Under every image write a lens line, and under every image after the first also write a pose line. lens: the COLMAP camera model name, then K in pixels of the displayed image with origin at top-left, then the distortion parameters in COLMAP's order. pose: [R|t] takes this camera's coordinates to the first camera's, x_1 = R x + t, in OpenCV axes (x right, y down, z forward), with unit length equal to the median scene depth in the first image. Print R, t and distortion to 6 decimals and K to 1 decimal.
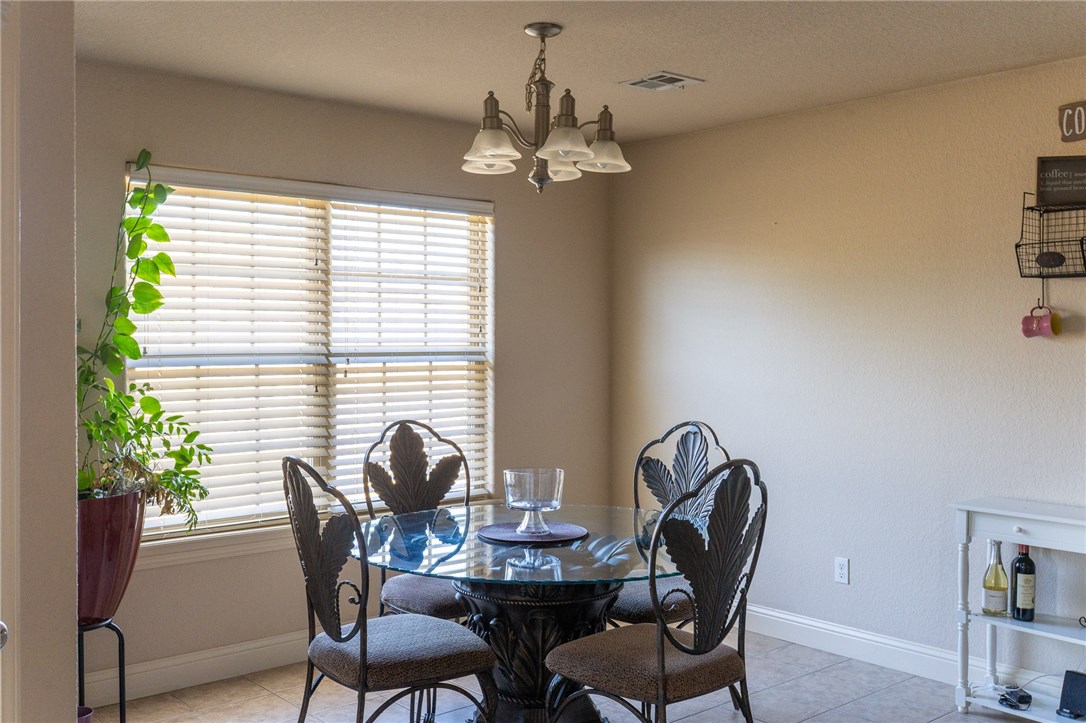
lens RADIAL K [[1073.7, 0, 544.8], [0, 1073.7, 369.2], [0, 0, 1]] dist [0.001907, 0.000000]
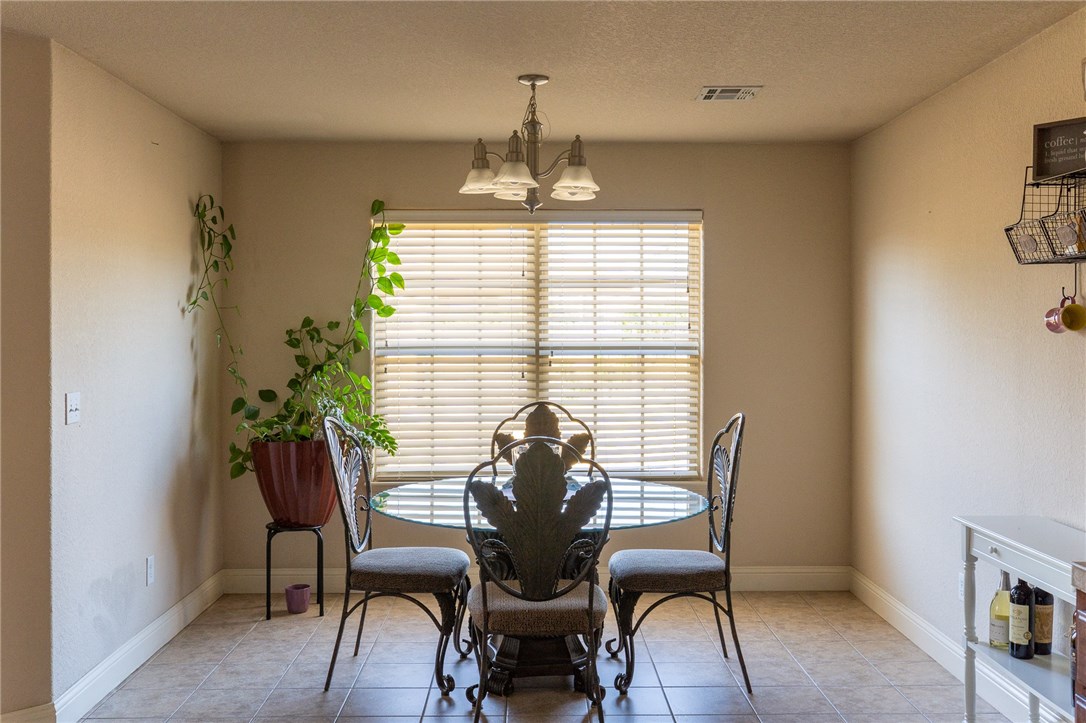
lens RADIAL K [[1073.7, 0, 548.8], [0, 1073.7, 351.4], [0, 0, 1]] dist [0.001907, 0.000000]
pose [[0.758668, 0.009222, -0.651412, 0.653832], [-0.018807, 0.999793, -0.007750, -0.000112], [0.651206, 0.018131, 0.758684, 0.077767]]
